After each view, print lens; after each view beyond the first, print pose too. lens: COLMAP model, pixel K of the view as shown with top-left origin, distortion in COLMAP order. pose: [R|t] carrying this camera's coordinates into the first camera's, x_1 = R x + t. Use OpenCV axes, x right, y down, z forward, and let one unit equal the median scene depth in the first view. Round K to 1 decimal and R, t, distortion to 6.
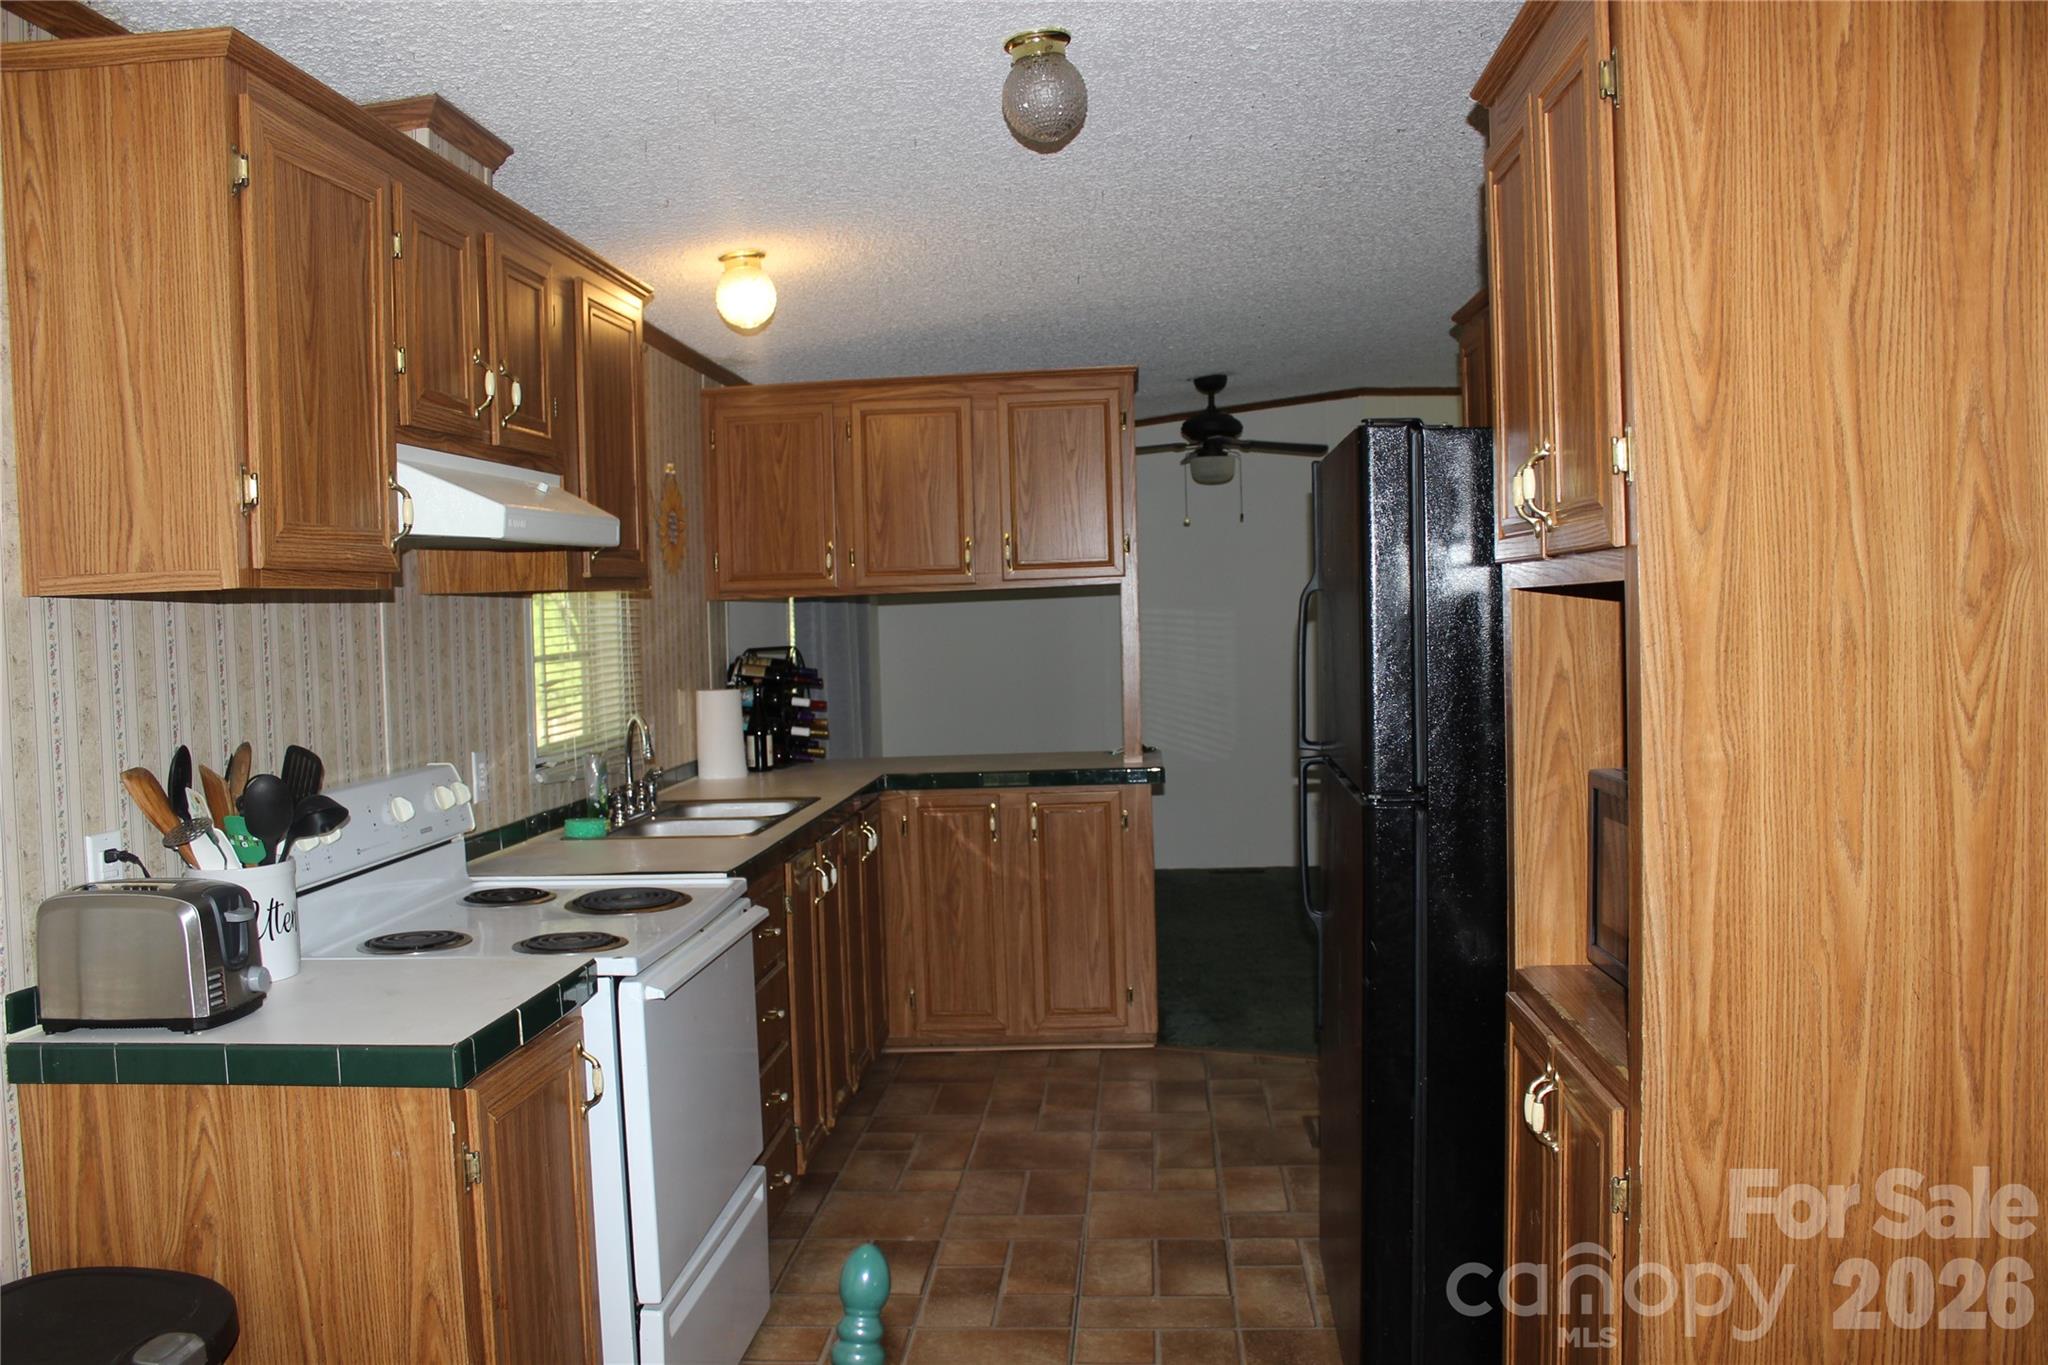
lens RADIAL K [[1684.1, 0, 1024.0], [0, 1684.1, 682.5], [0, 0, 1]] dist [-0.167099, 0.136974]
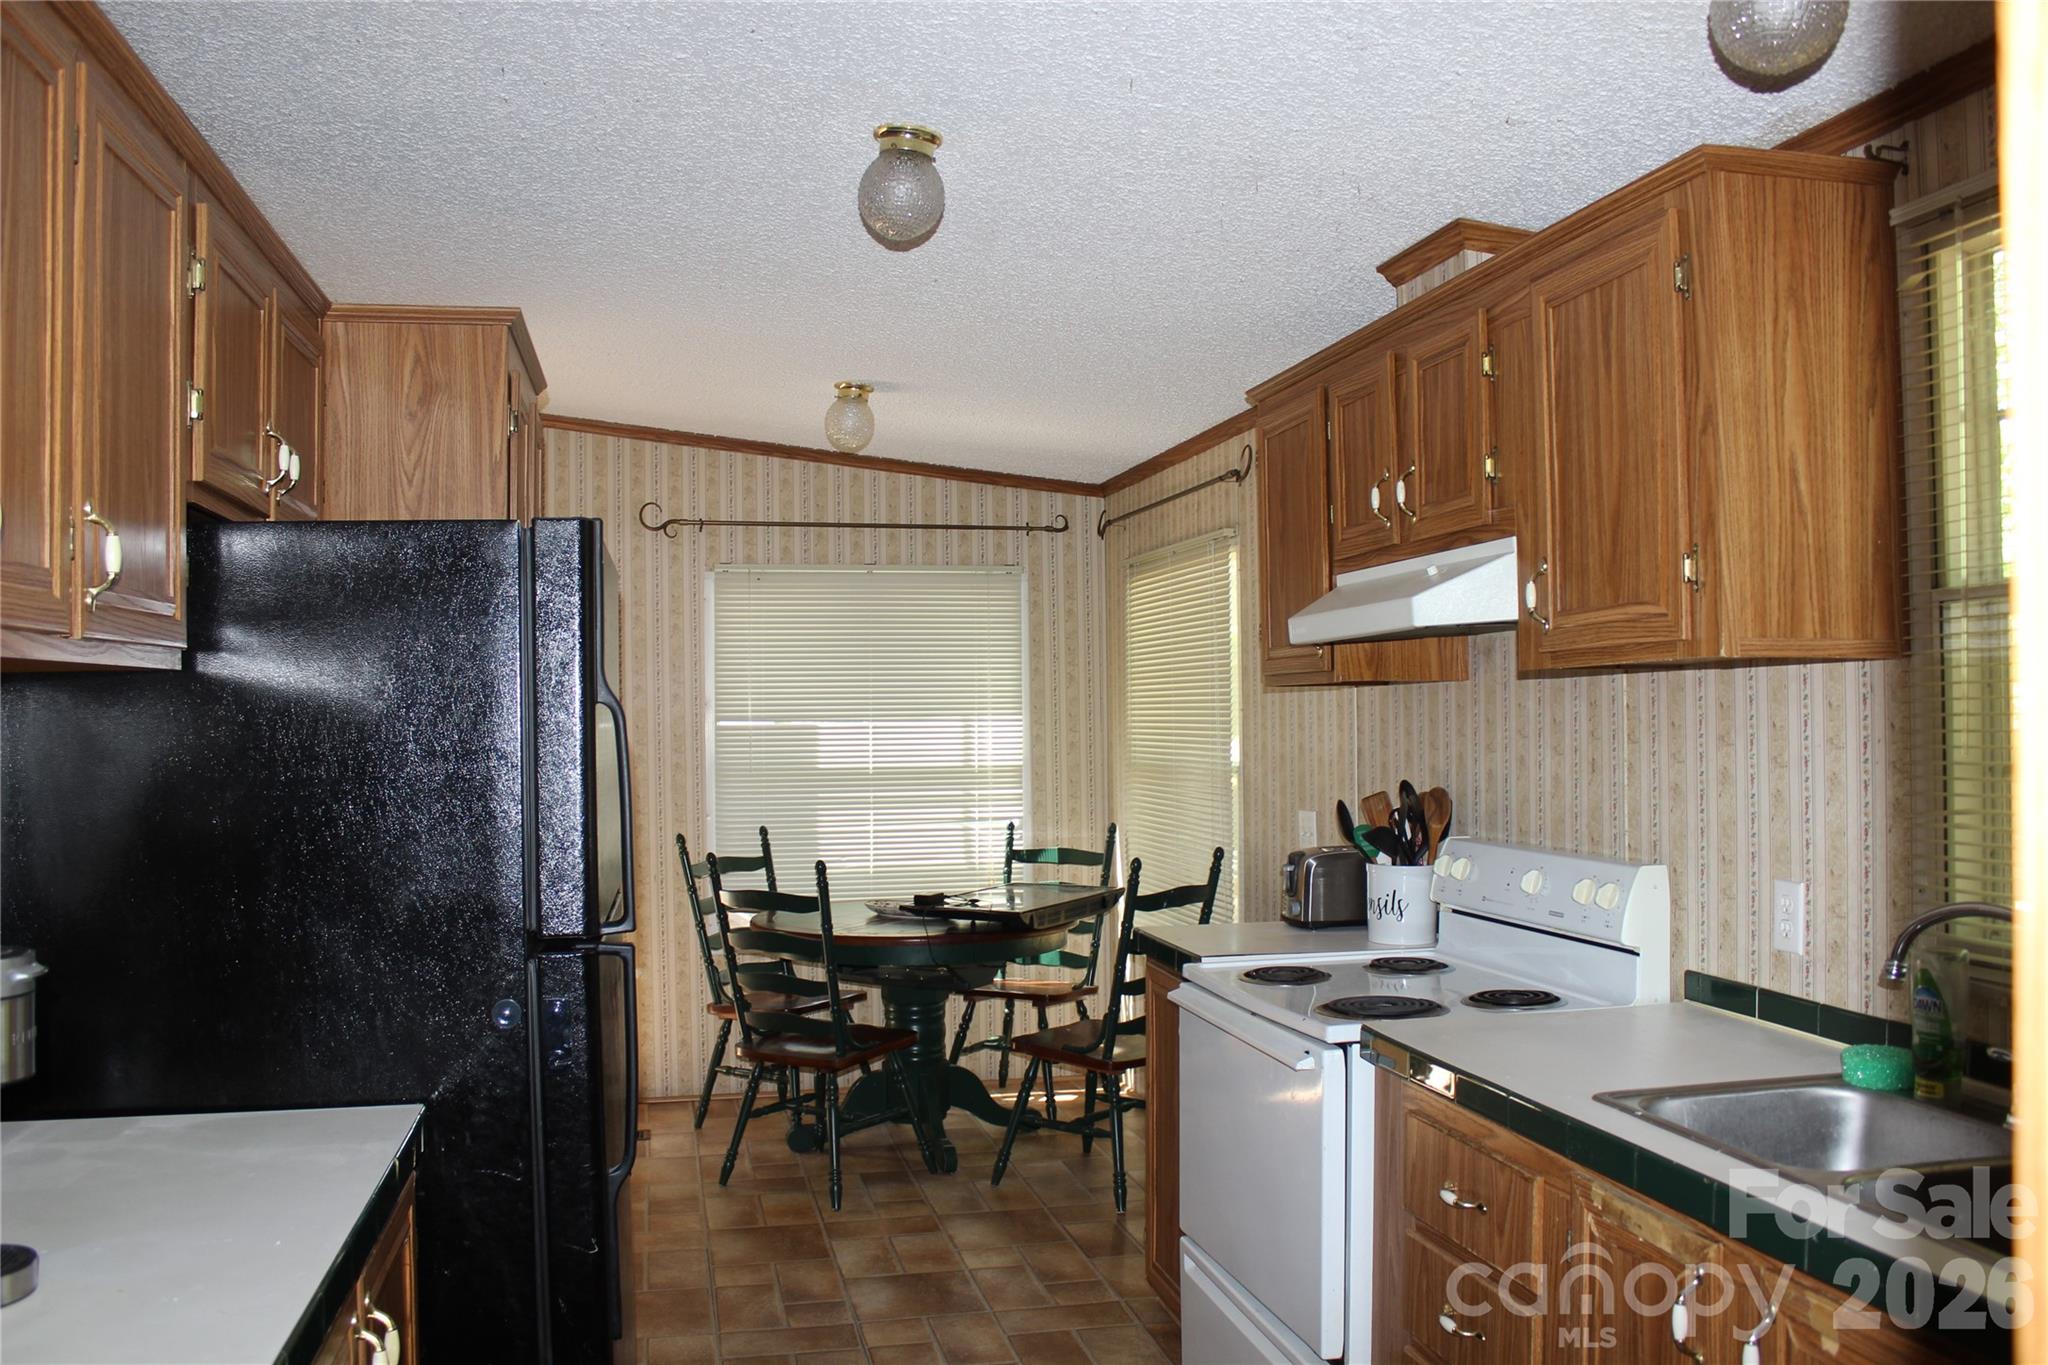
lens RADIAL K [[1669.1, 0, 1012.1], [0, 1669.1, 682.7], [0, 0, 1]] dist [-0.165313, 0.130326]
pose [[-0.959788, 0.027351, -0.279391, 0.228511], [0.018393, 0.999231, 0.034633, -0.092403], [0.280123, 0.028102, -0.959553, 1.923618]]
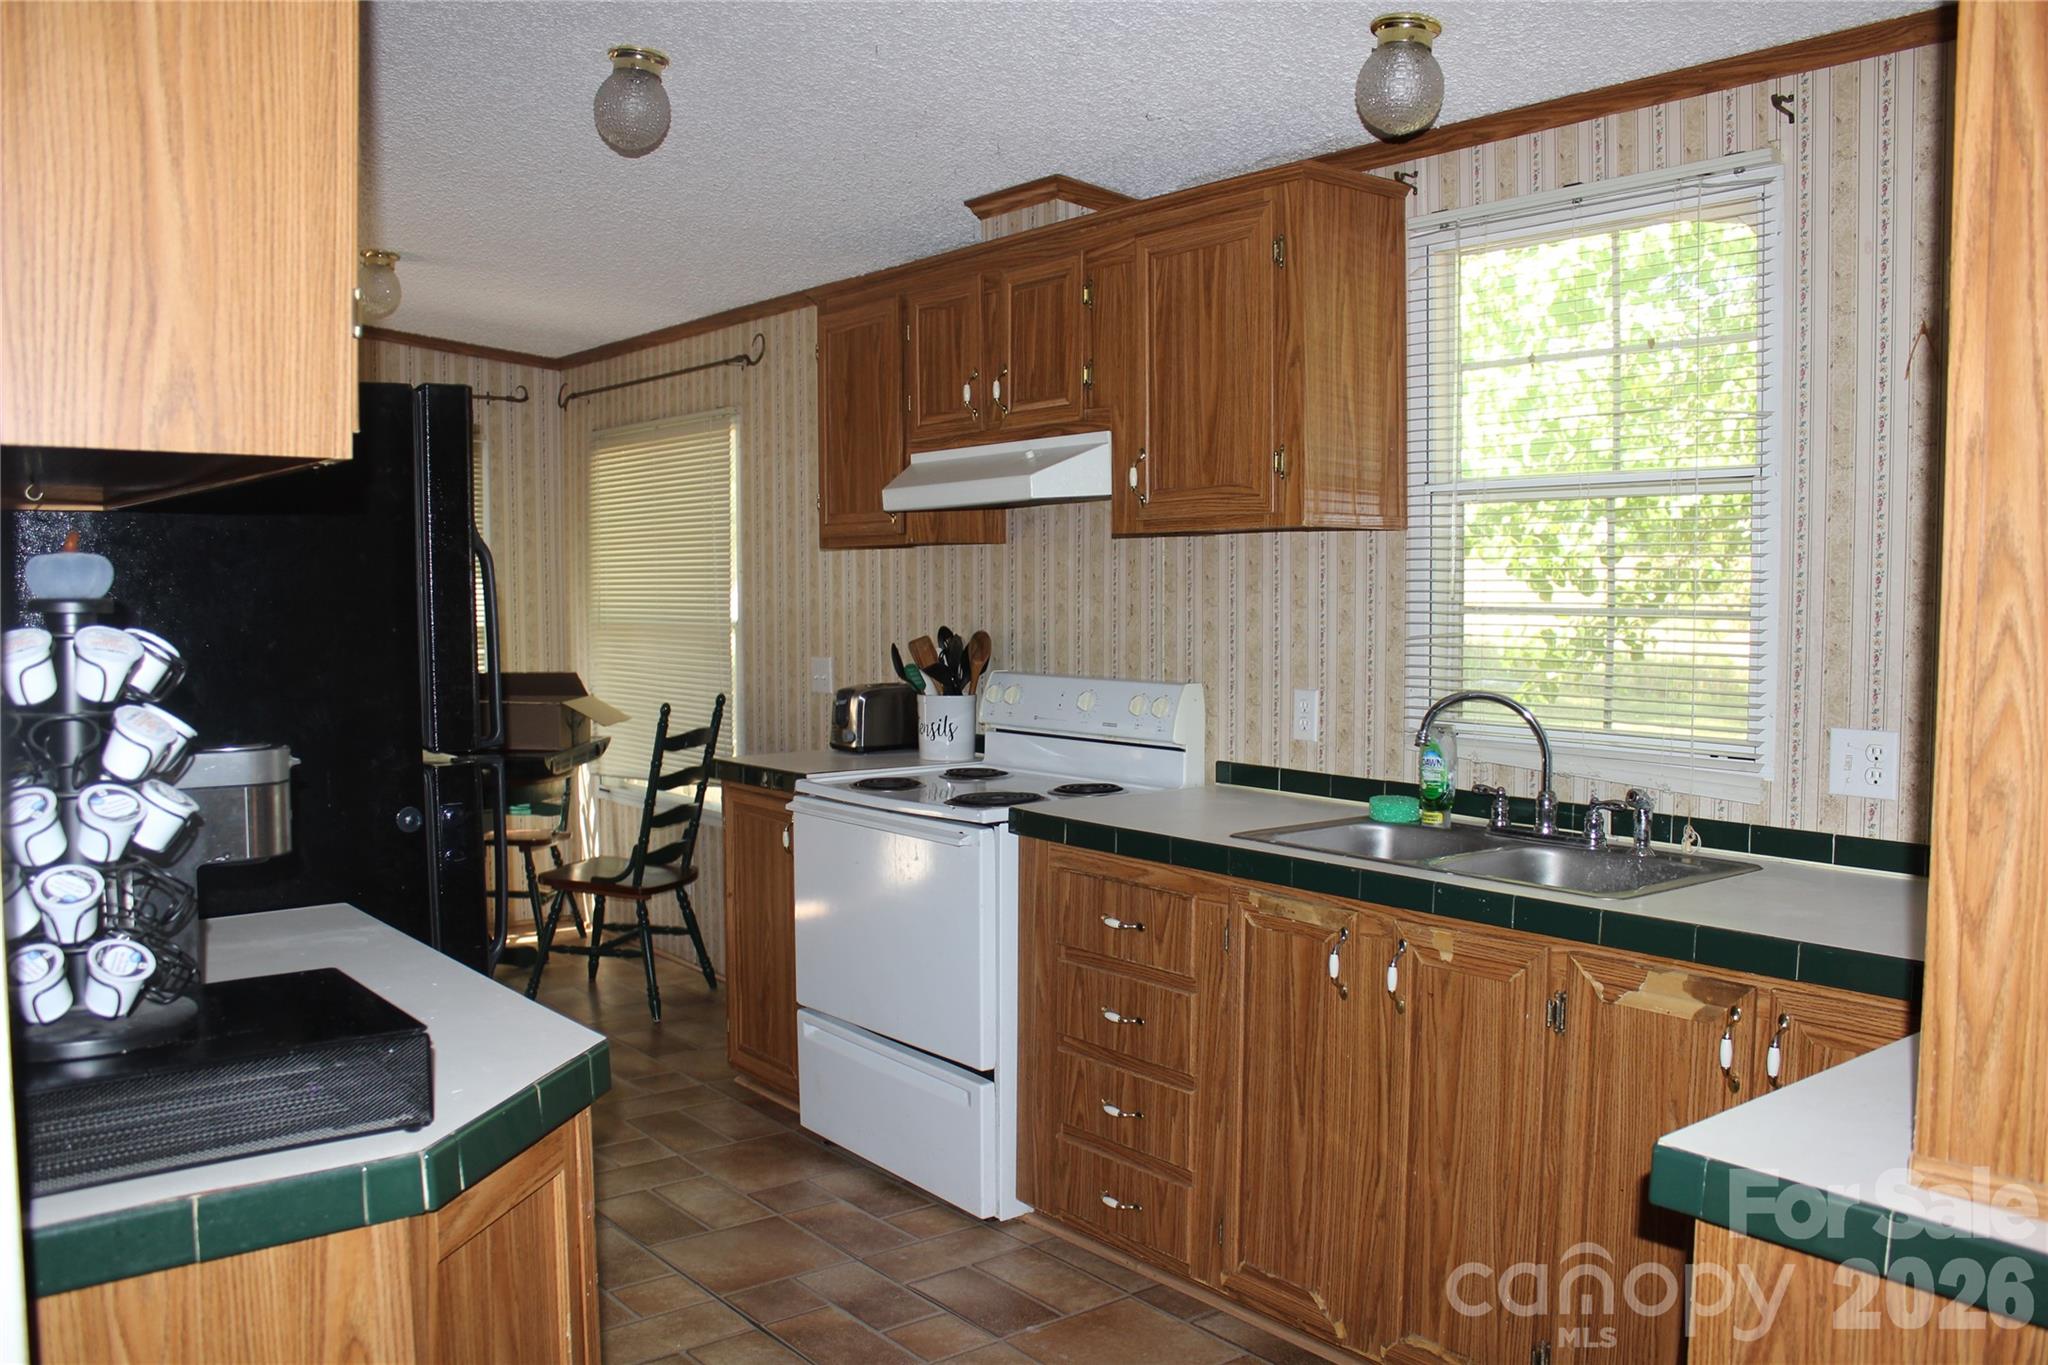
lens RADIAL K [[1669.1, 0, 1012.1], [0, 1669.1, 682.7], [0, 0, 1]] dist [-0.165313, 0.130326]
pose [[-0.738708, 0.066097, -0.670777, 0.578939], [-0.011664, 0.993778, 0.110770, -0.088266], [0.673925, 0.089650, -0.733341, 1.972617]]
